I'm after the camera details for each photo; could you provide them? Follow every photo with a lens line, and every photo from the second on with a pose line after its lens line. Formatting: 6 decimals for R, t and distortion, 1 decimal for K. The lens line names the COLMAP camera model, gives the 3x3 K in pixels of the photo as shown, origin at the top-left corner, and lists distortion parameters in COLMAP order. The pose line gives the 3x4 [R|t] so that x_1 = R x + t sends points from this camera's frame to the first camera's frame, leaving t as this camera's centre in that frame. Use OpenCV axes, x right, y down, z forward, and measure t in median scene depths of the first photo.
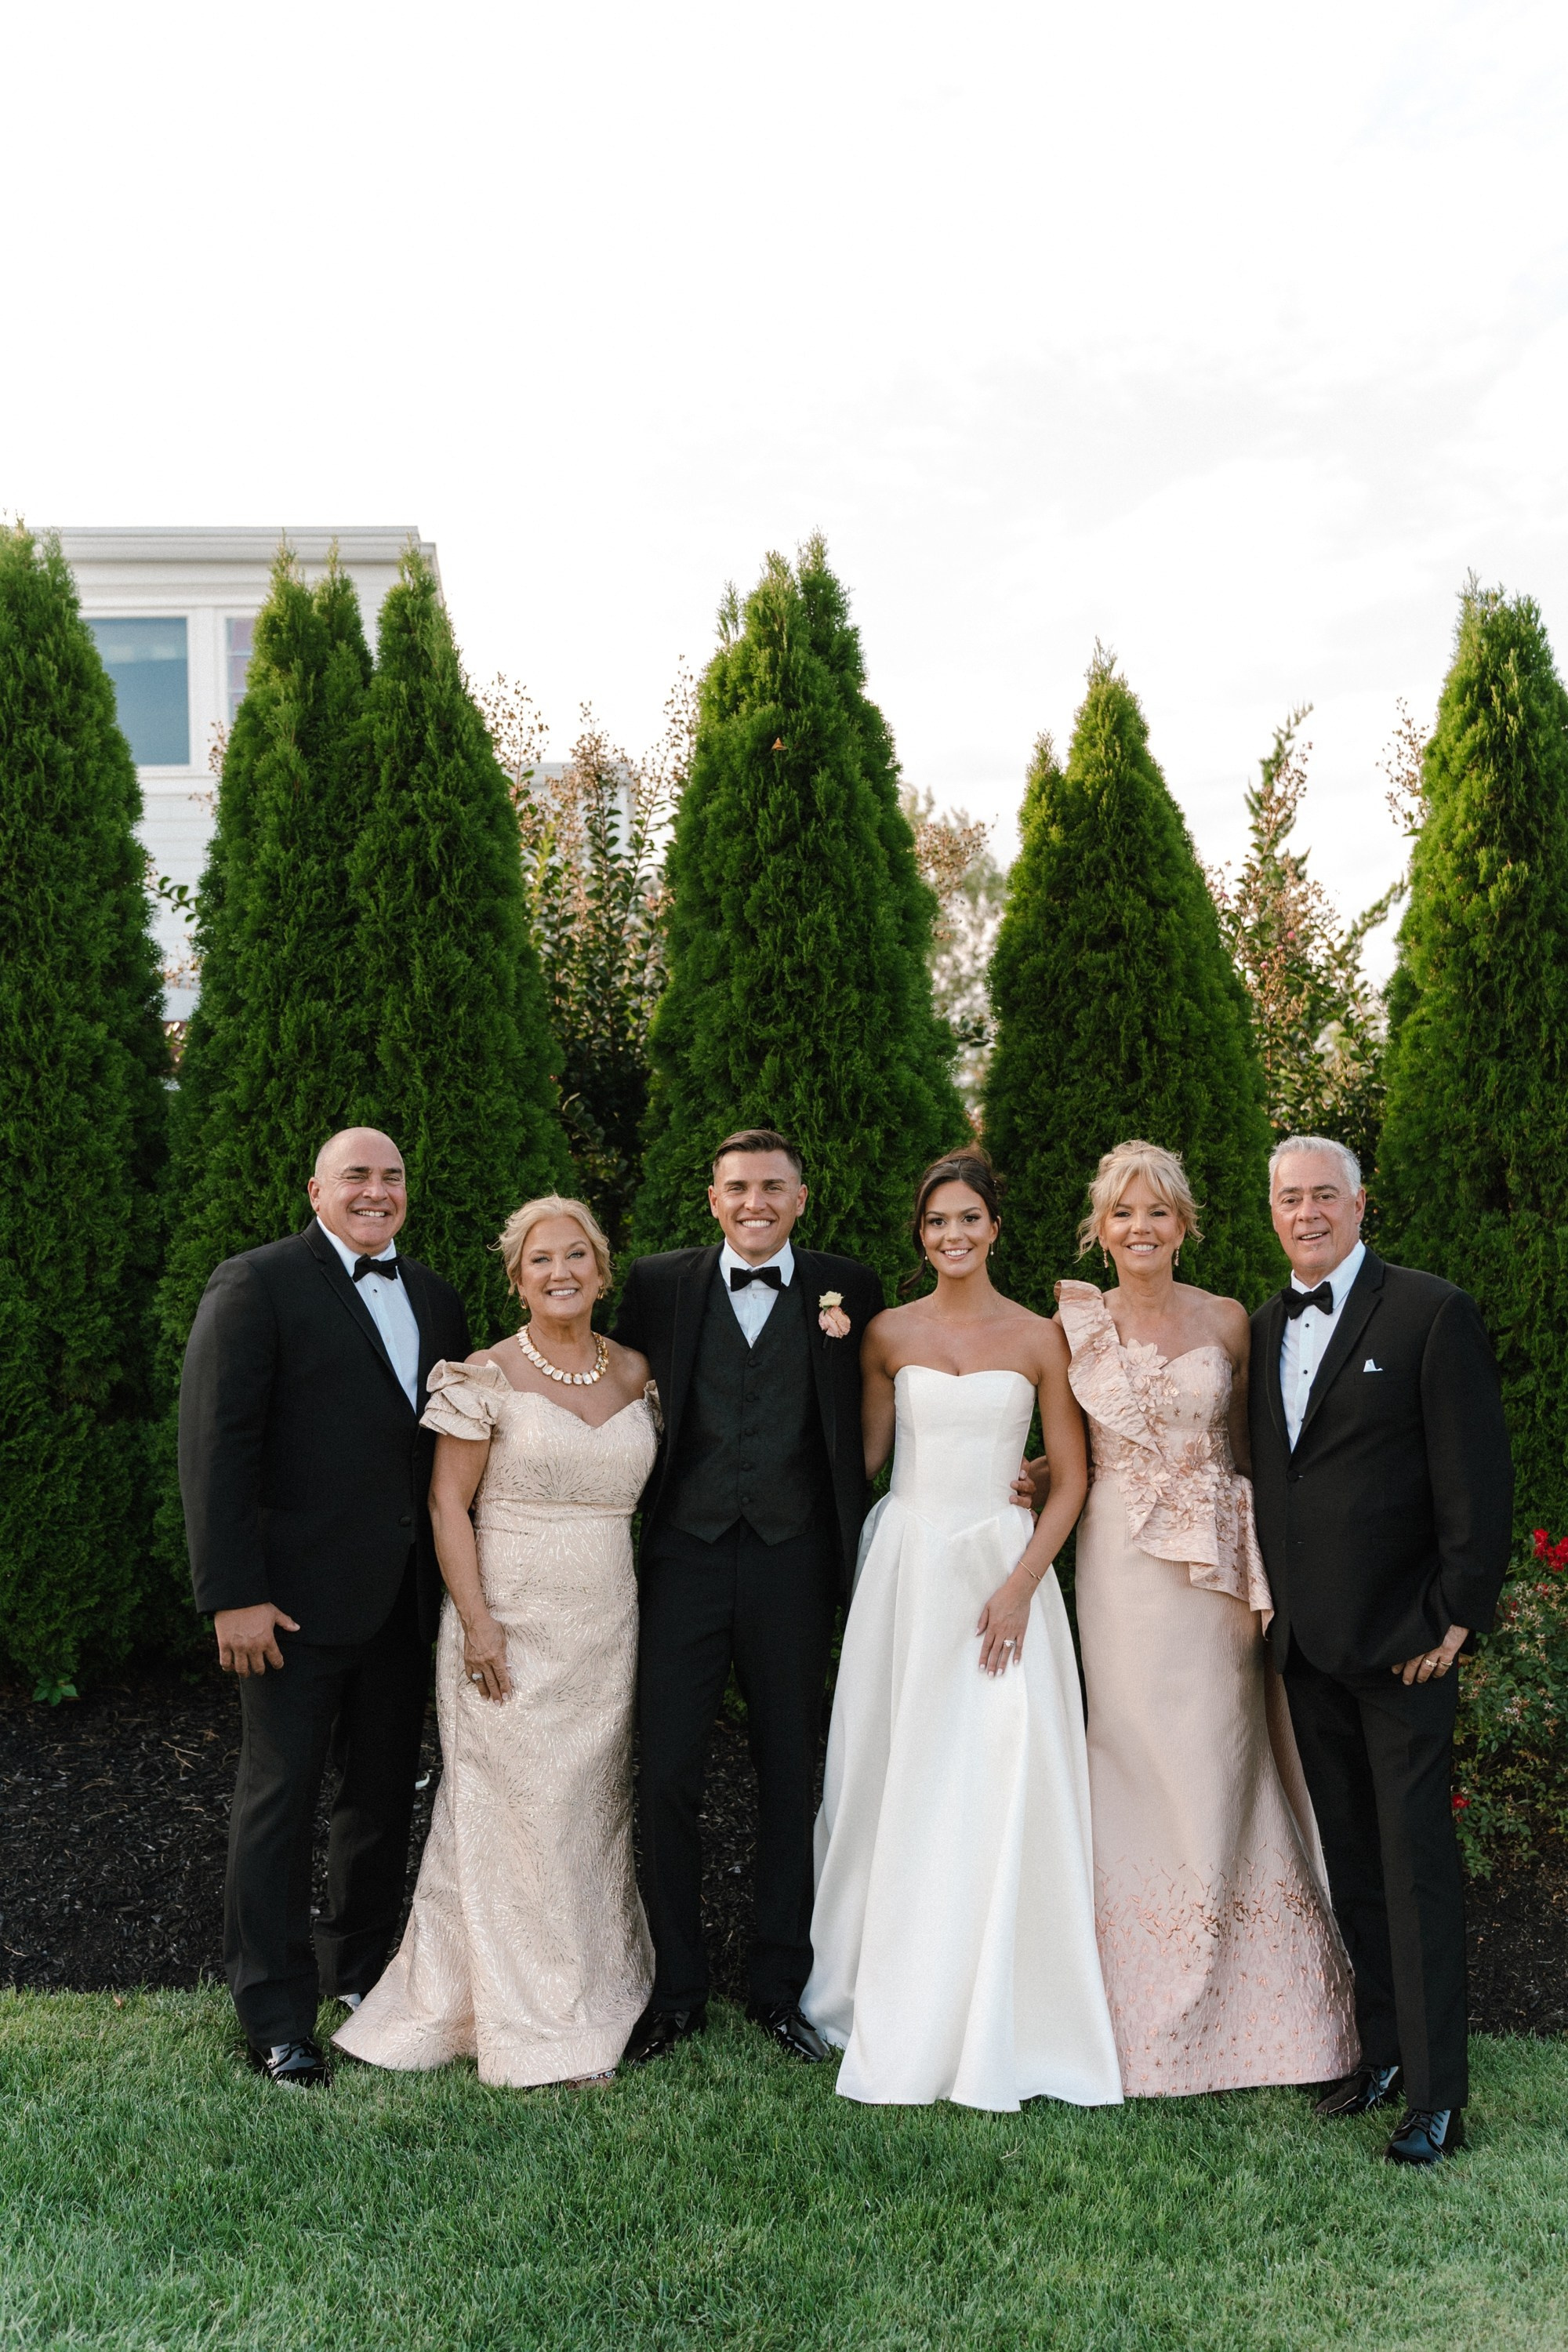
lens RADIAL K [[2401.9, 0, 786.1], [0, 2401.9, 1161.7], [0, 0, 1]] dist [-0.013526, -0.005601]
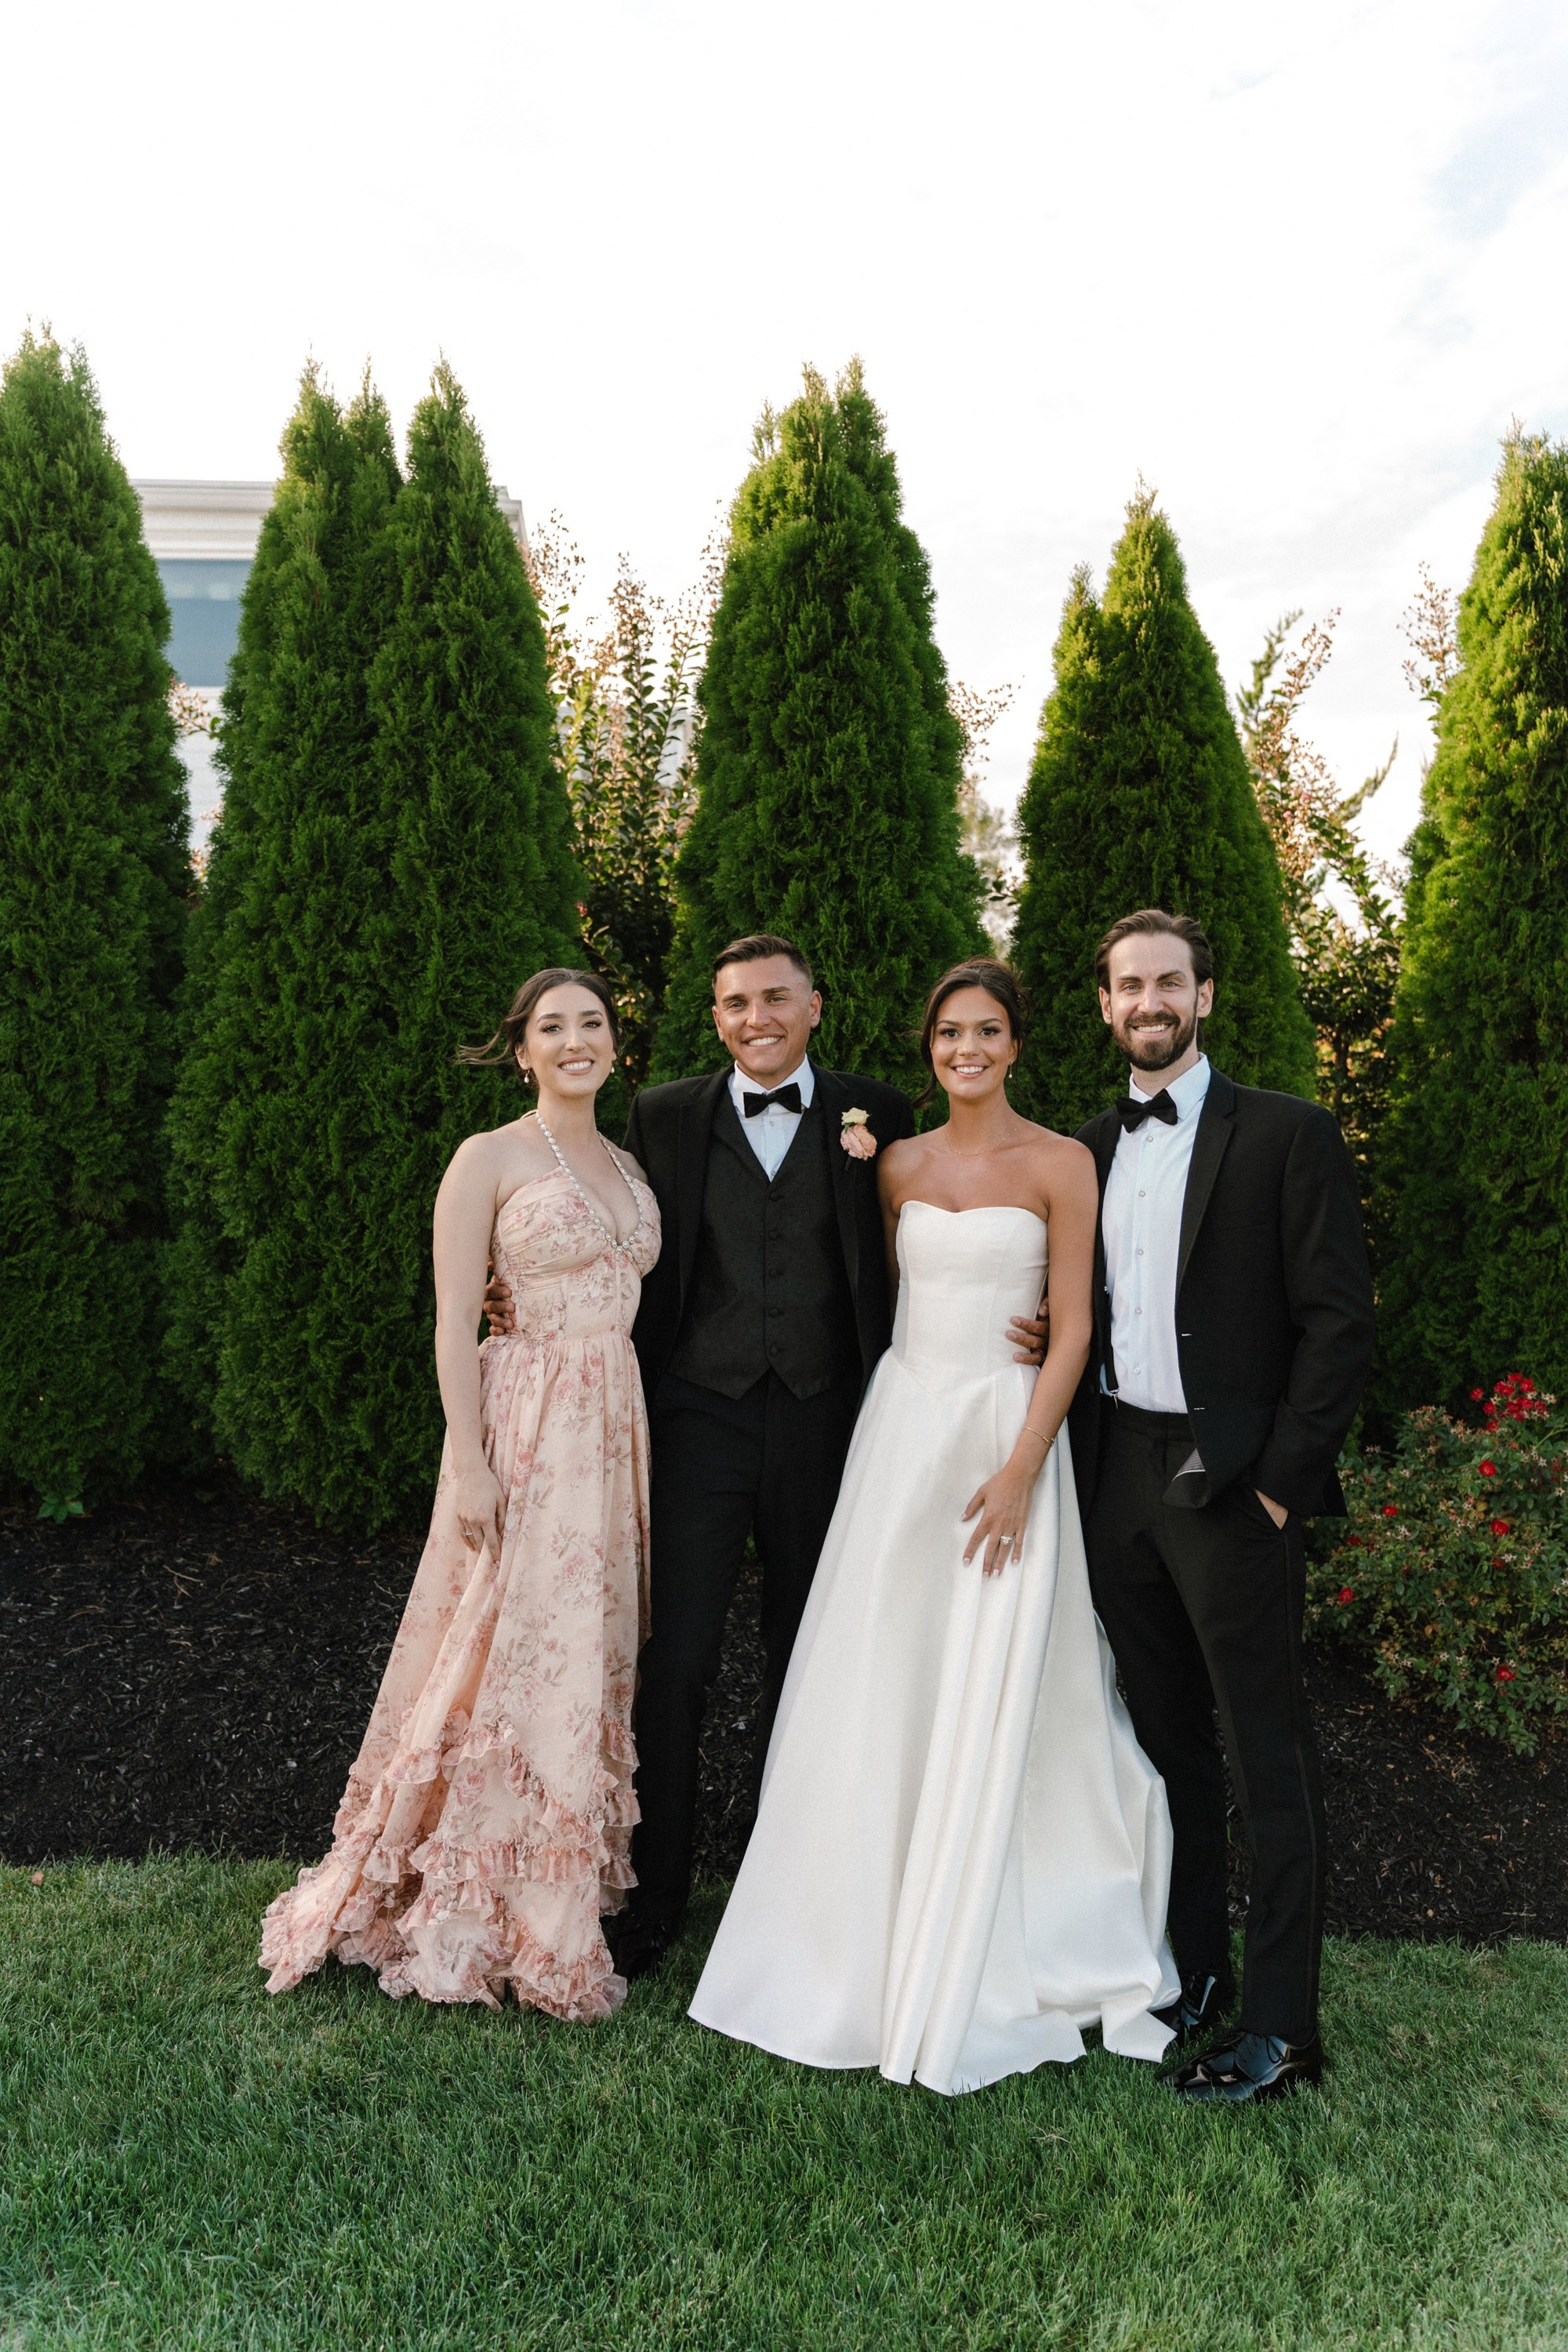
lens RADIAL K [[1852.9, 0, 784.5], [0, 1852.9, 1179.7], [0, 0, 1]] dist [-0.005953, -0.002985]
pose [[0.999667, 0.023005, -0.011683, 0.000398], [-0.022129, 0.997285, 0.070228, 0.023003], [0.013267, -0.069946, 0.997463, 0.238709]]
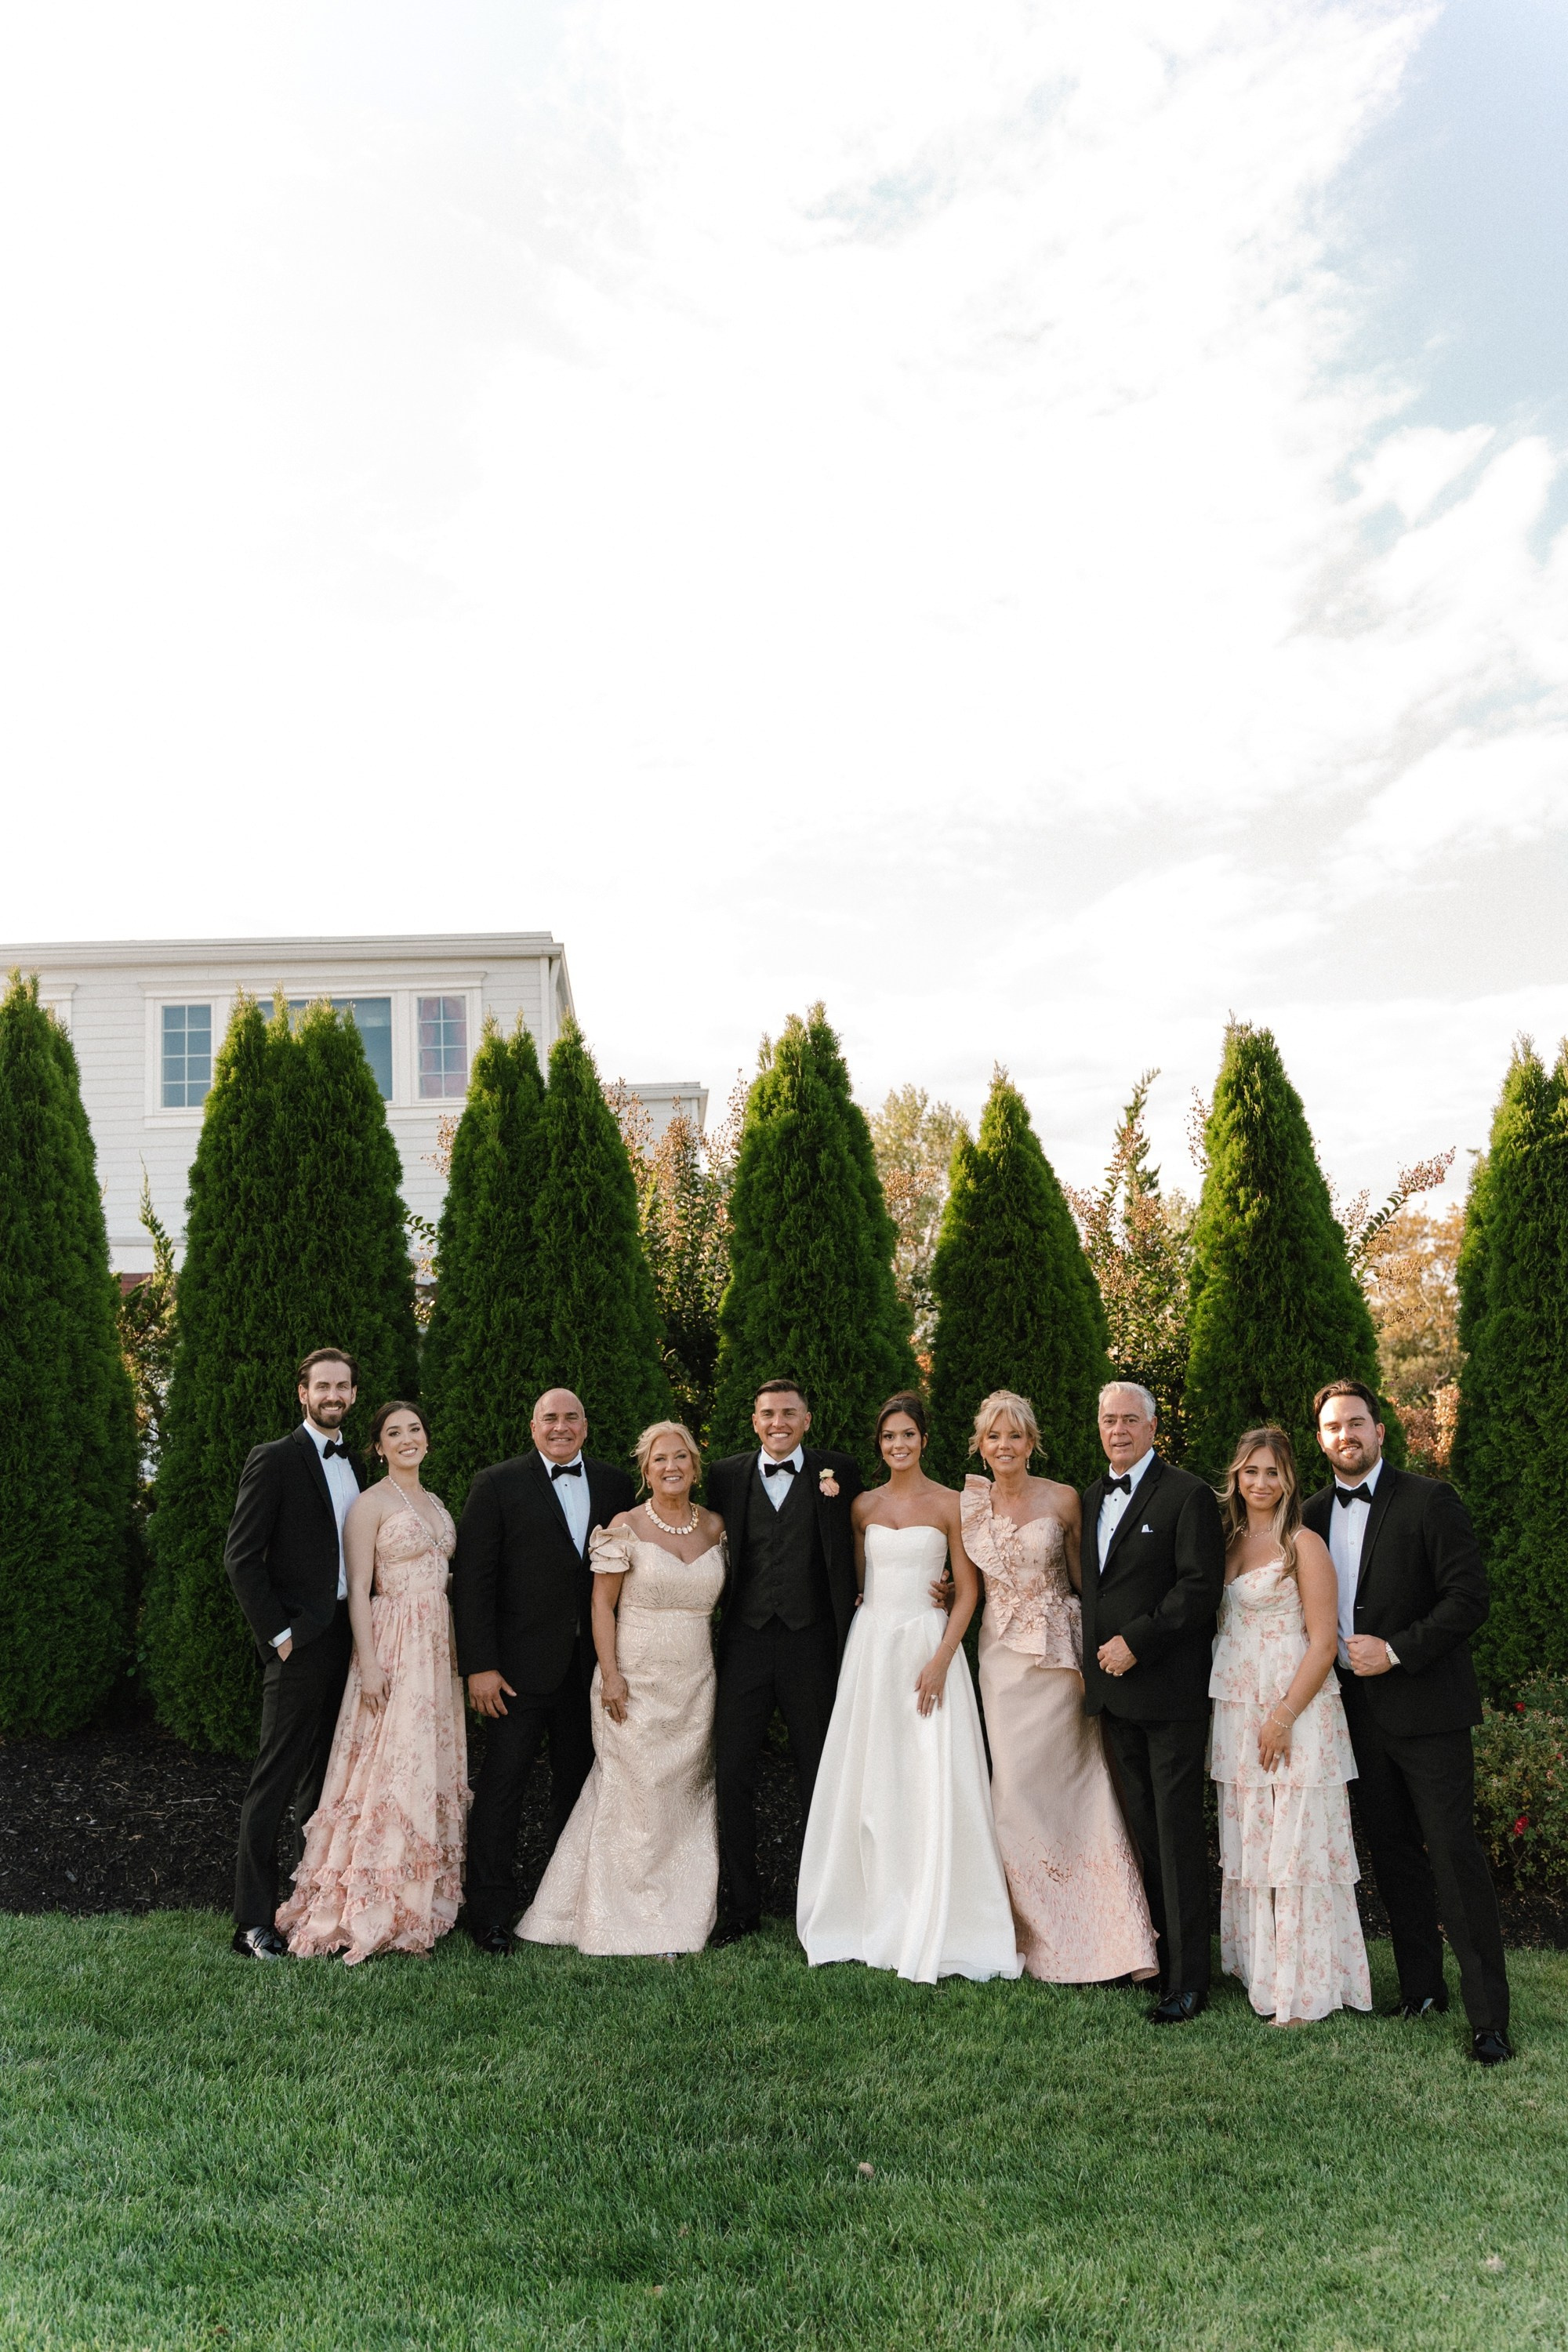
lens RADIAL K [[1831.8, 0, 778.4], [0, 1831.8, 1177.5], [0, 0, 1]] dist [-0.007703, -0.001112]
pose [[0.999630, -0.016301, -0.021771, 0.011181], [0.013997, 0.994678, -0.102076, -0.019047], [0.023320, 0.101734, 0.994538, -0.228392]]
